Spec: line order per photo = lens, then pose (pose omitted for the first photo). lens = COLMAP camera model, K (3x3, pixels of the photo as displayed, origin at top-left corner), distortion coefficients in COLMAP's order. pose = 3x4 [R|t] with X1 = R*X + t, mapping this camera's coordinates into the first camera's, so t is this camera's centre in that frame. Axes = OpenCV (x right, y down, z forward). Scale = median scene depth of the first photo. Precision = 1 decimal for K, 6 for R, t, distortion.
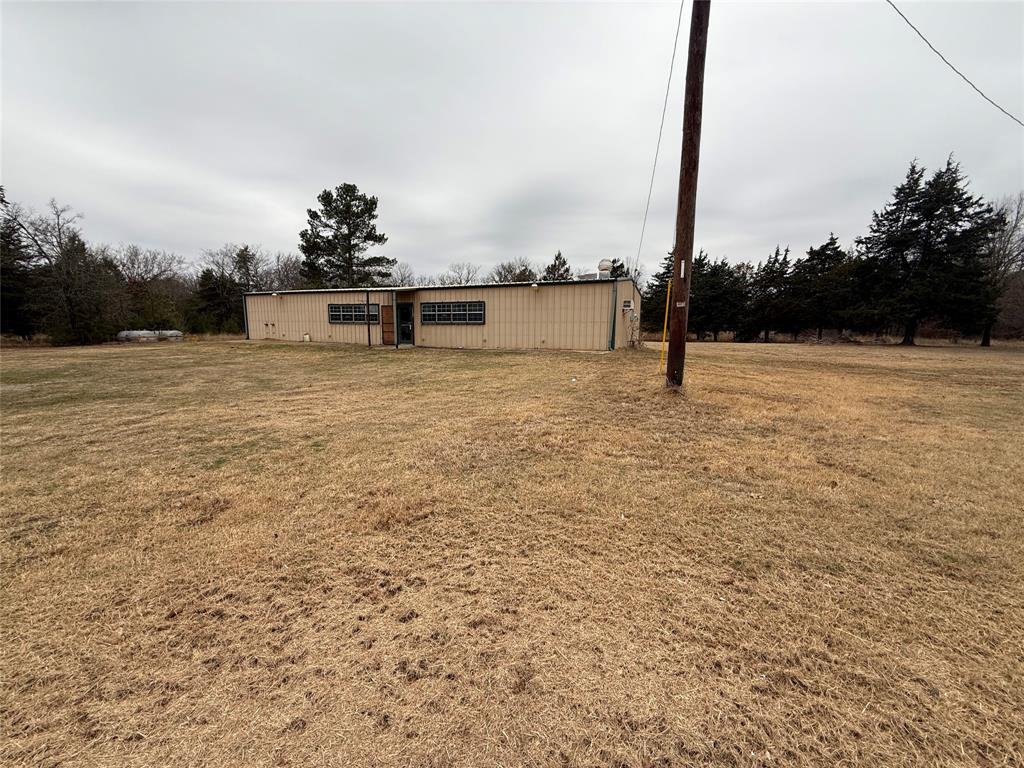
lens RADIAL K [[410.4, 0, 512.0], [0, 410.4, 384.0], [0, 0, 1]] dist [-0.005893, 0.000021]
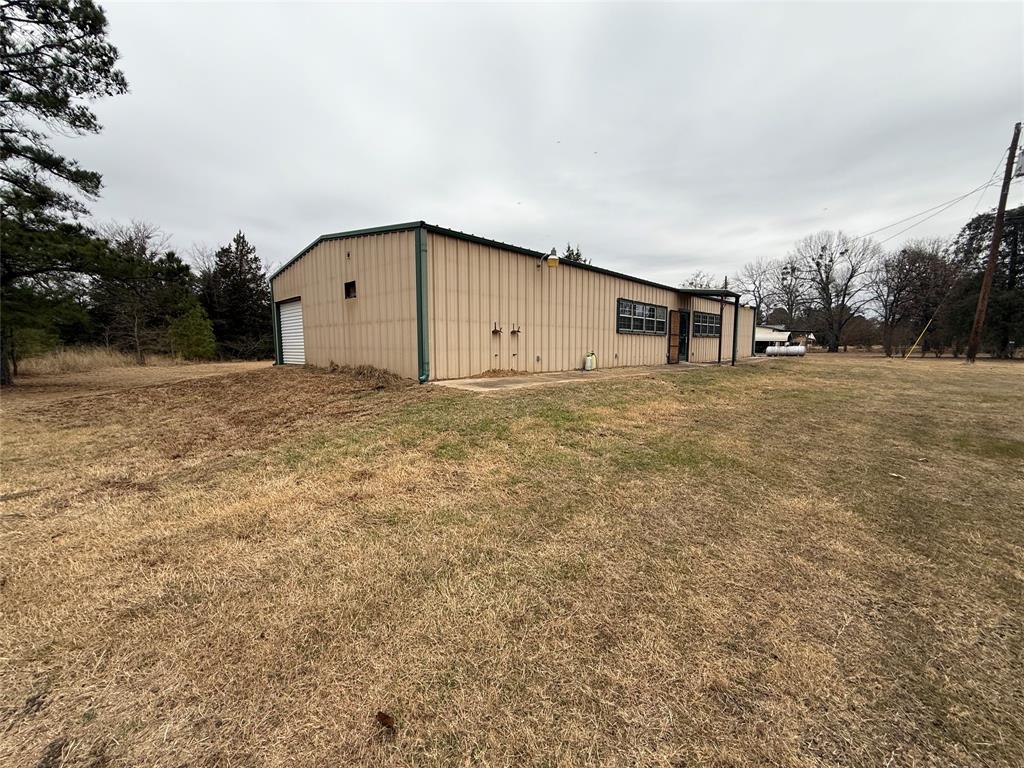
lens RADIAL K [[410.4, 0, 512.0], [0, 410.4, 384.0], [0, 0, 1]] dist [-0.005893, 0.000021]
pose [[0.337853, -0.097681, 0.936116, -1.076619], [0.133550, 0.989512, 0.055053, -0.135496], [-0.931676, 0.106418, 0.347355, 0.995174]]
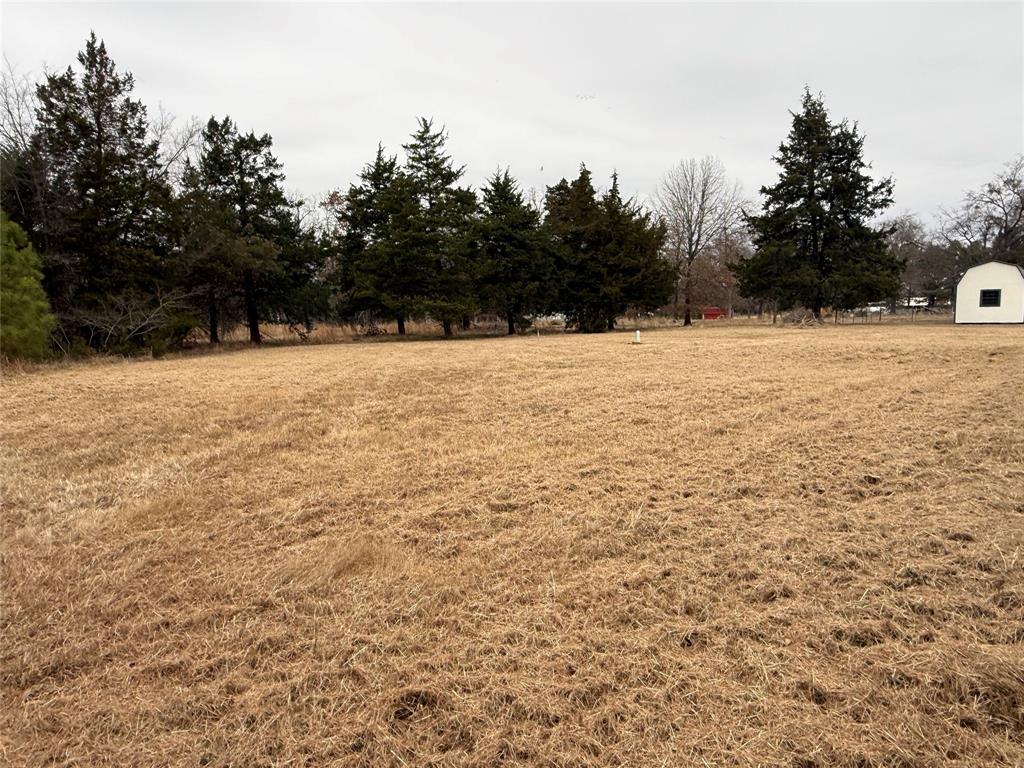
lens RADIAL K [[726.2, 0, 512.0], [0, 726.2, 384.0], [0, 0, 1]] dist [0.048758, -0.000764]
pose [[0.355105, -0.101353, 0.929316, -0.749487], [0.143713, 0.988207, 0.052861, -0.214633], [-0.923714, 0.114784, 0.365483, 1.584849]]
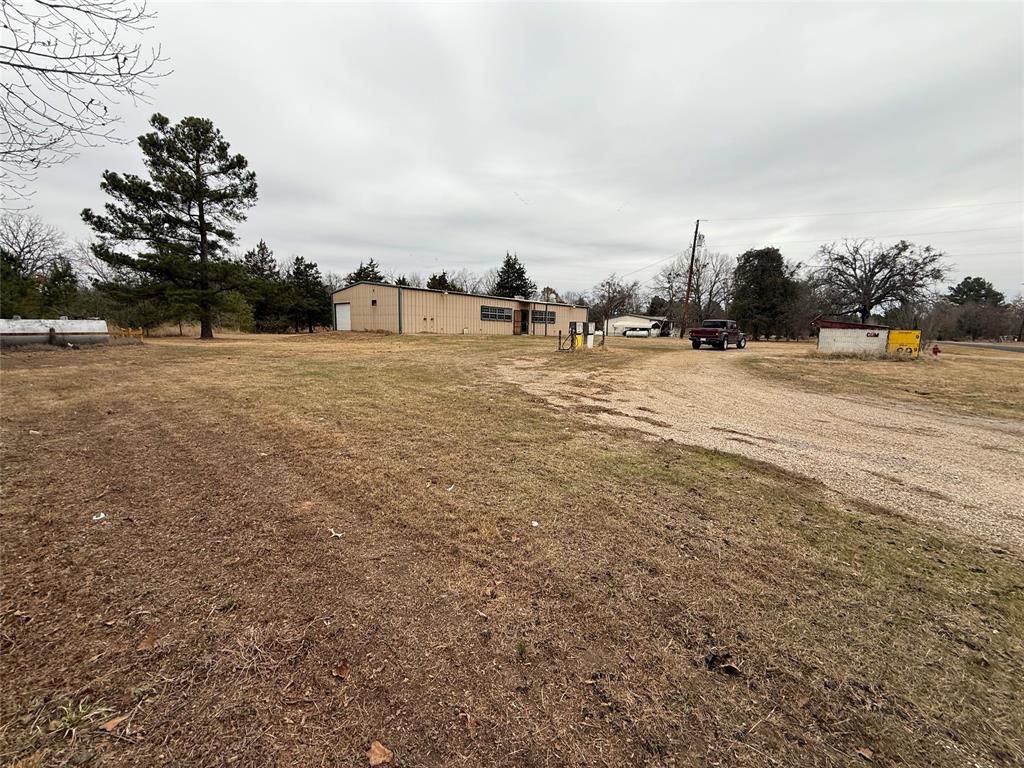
lens RADIAL K [[410.4, 0, 512.0], [0, 410.4, 384.0], [0, 0, 1]] dist [-0.005893, 0.000021]
pose [[0.273944, -0.127965, 0.953195, -1.817436], [0.115019, 0.988355, 0.099630, -0.065941], [-0.954843, 0.082342, 0.285472, 0.563182]]
